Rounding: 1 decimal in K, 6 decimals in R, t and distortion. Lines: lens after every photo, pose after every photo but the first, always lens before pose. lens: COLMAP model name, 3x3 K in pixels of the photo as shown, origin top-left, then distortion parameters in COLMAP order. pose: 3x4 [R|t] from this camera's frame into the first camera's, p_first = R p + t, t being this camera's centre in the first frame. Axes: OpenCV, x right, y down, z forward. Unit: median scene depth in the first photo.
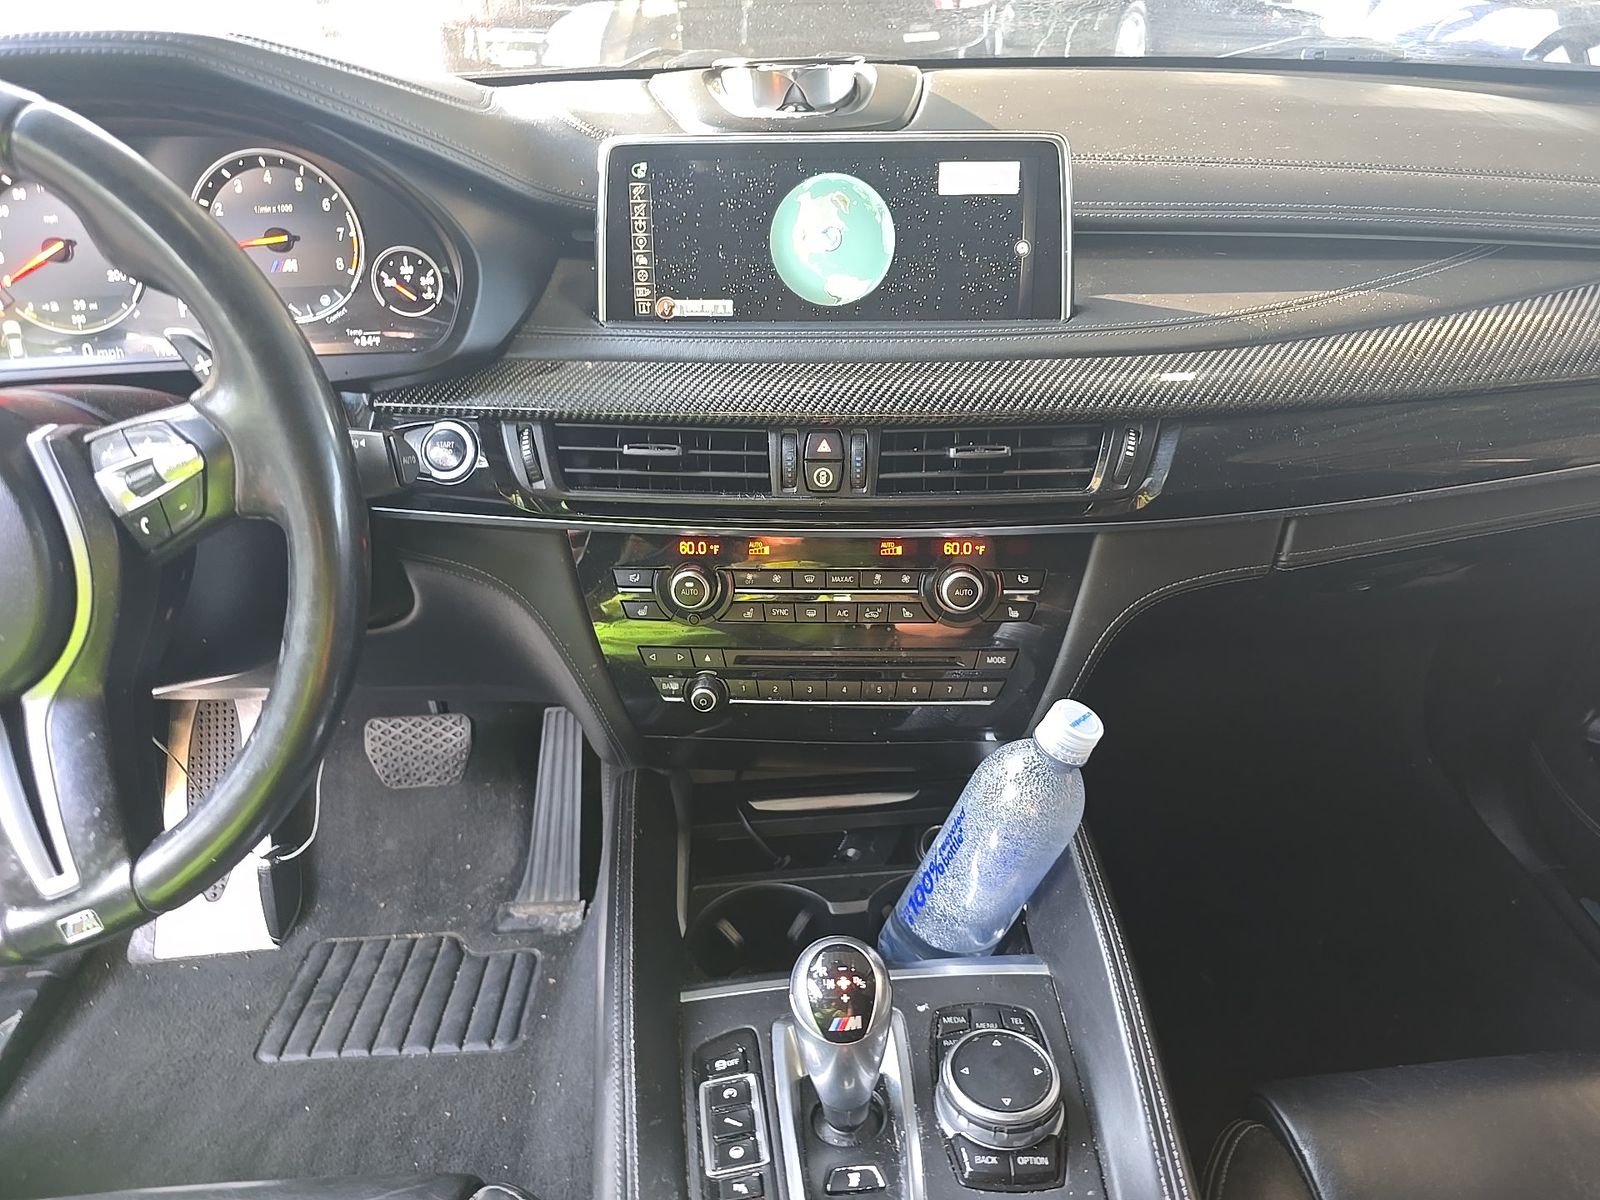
lens RADIAL K [[1066.4, 0, 800.0], [0, 1066.4, 600.0], [0, 0, 1]] dist [0.021893, -0.047175]
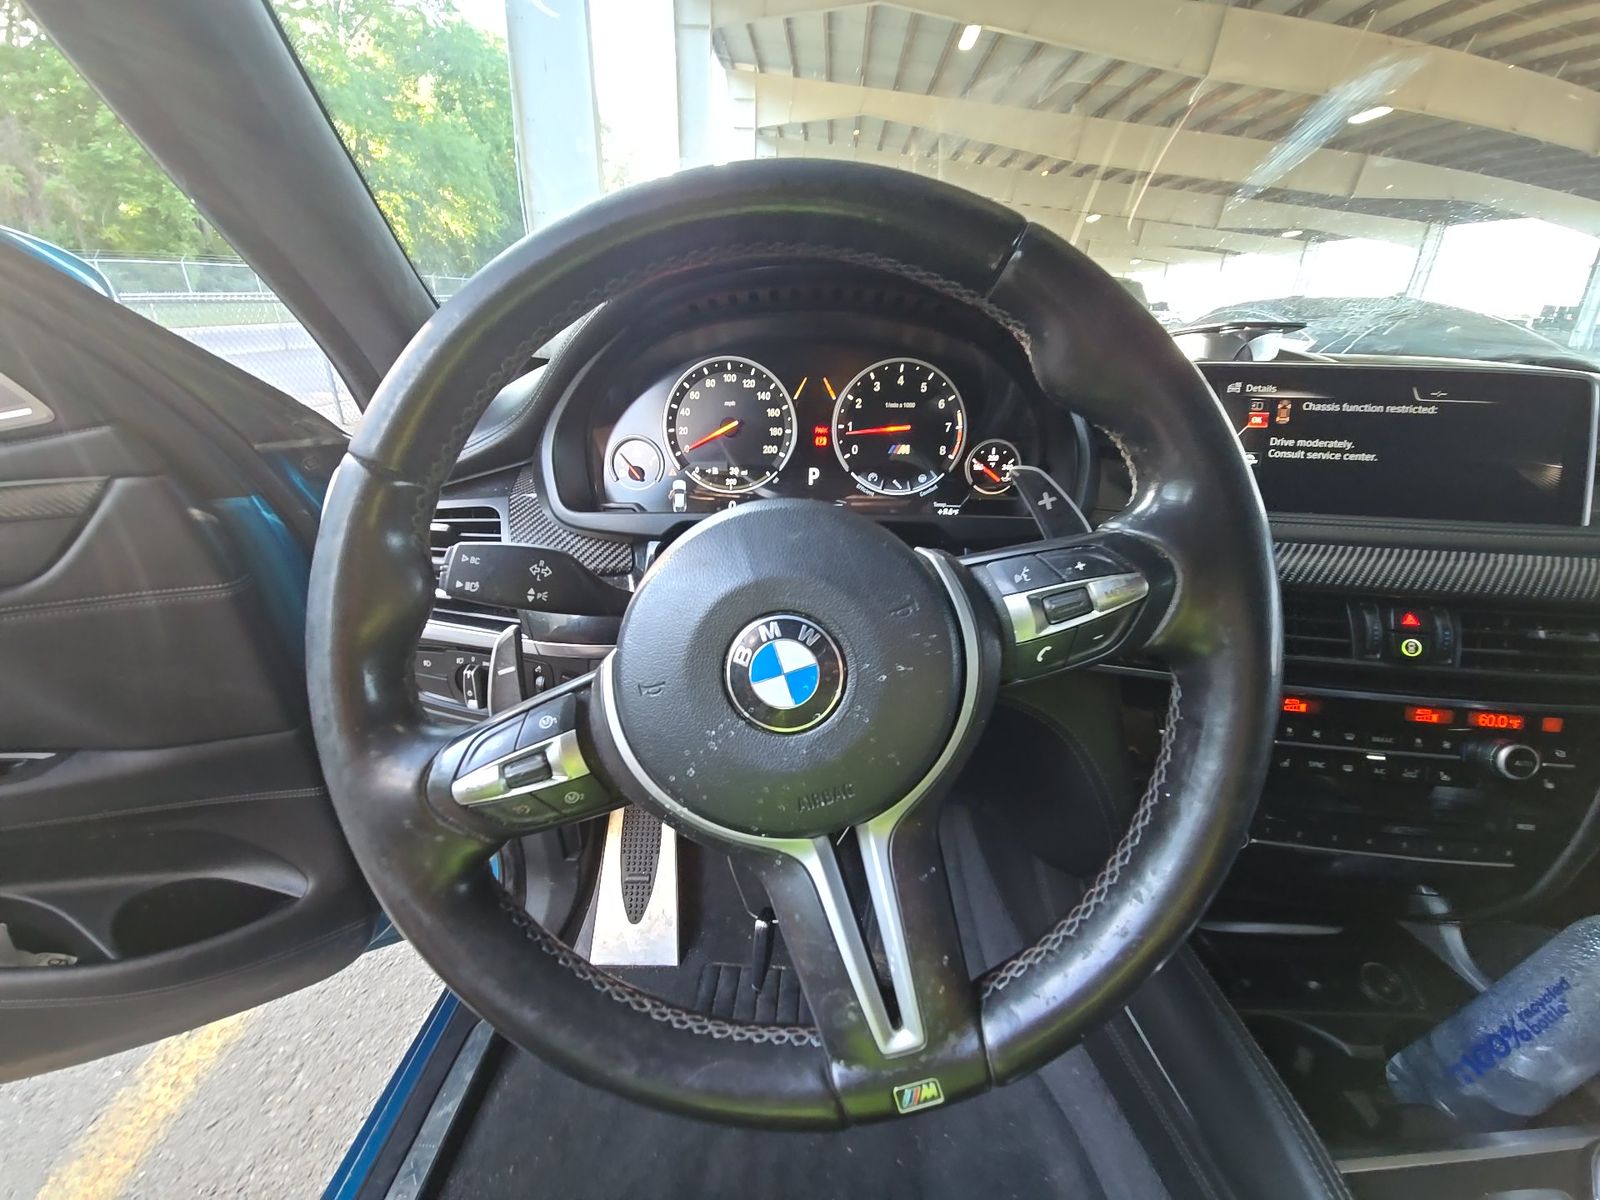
lens RADIAL K [[646.1, 0, 796.7], [0, 646.1, 606.4], [0, 0, 1]] dist [0.000954, -0.009676]
pose [[0.992362, 0.066446, -0.103932, -0.510881], [-0.082191, 0.984424, -0.155414, -0.002323], [0.091986, 0.162770, 0.982367, 0.269940]]
